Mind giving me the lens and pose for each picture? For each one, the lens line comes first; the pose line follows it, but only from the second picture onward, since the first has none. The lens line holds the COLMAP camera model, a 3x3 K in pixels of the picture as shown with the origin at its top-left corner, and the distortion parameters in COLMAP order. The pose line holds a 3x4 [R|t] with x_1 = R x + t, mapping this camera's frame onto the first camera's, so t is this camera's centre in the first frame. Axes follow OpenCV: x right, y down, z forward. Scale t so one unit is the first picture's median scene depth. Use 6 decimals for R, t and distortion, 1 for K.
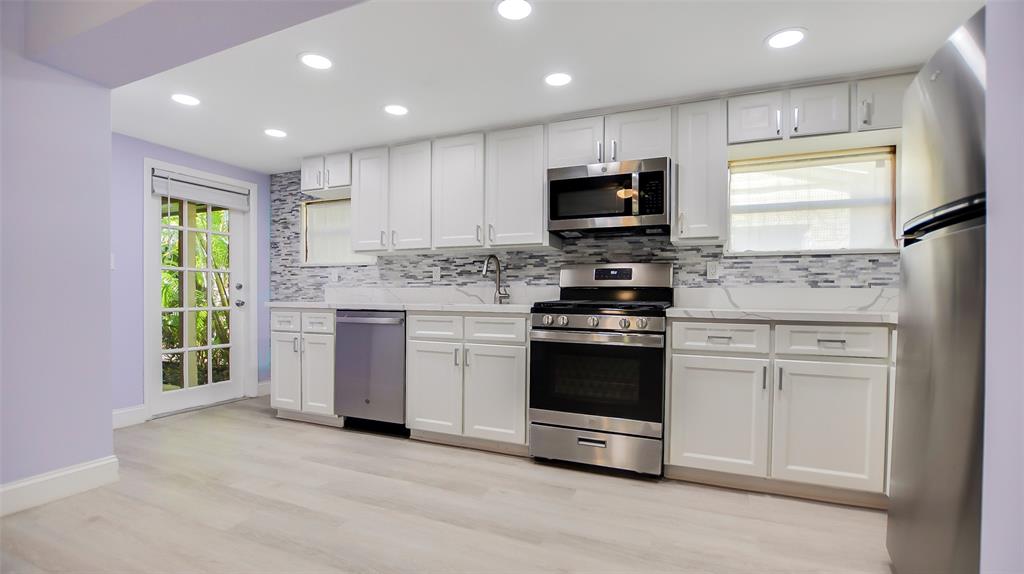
lens RADIAL K [[455.8, 0, 514.5], [0, 455.8, 301.1], [0, 0, 1]] dist [-0.038382, 0.011837]
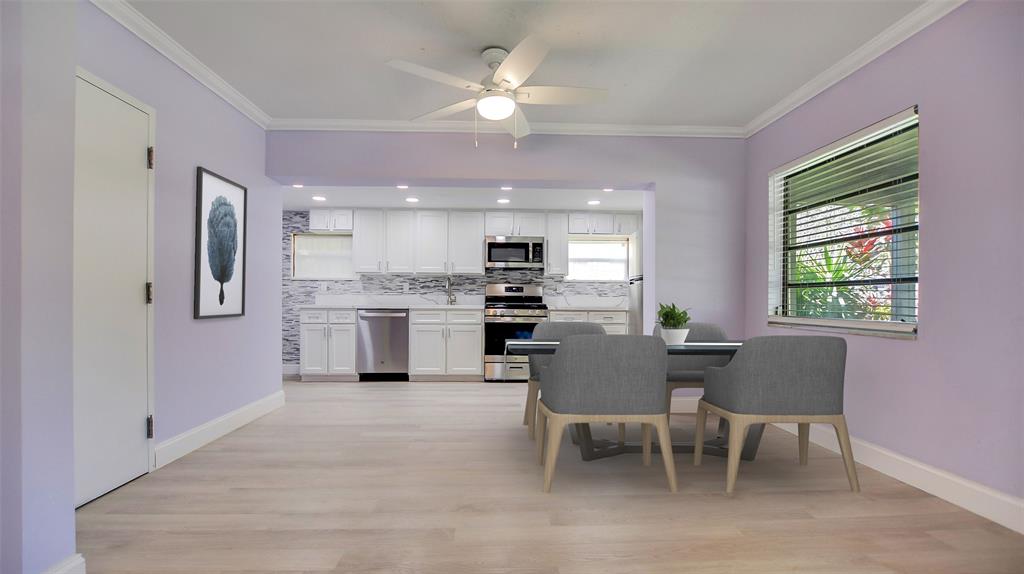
lens RADIAL K [[455.8, 0, 514.5], [0, 455.8, 301.1], [0, 0, 1]] dist [-0.038382, 0.011837]
pose [[0.899931, -0.002408, 0.436025, -0.625432], [0.005725, 0.999964, -0.006293, 0.004305], [-0.435994, 0.008159, 0.899912, -0.763148]]
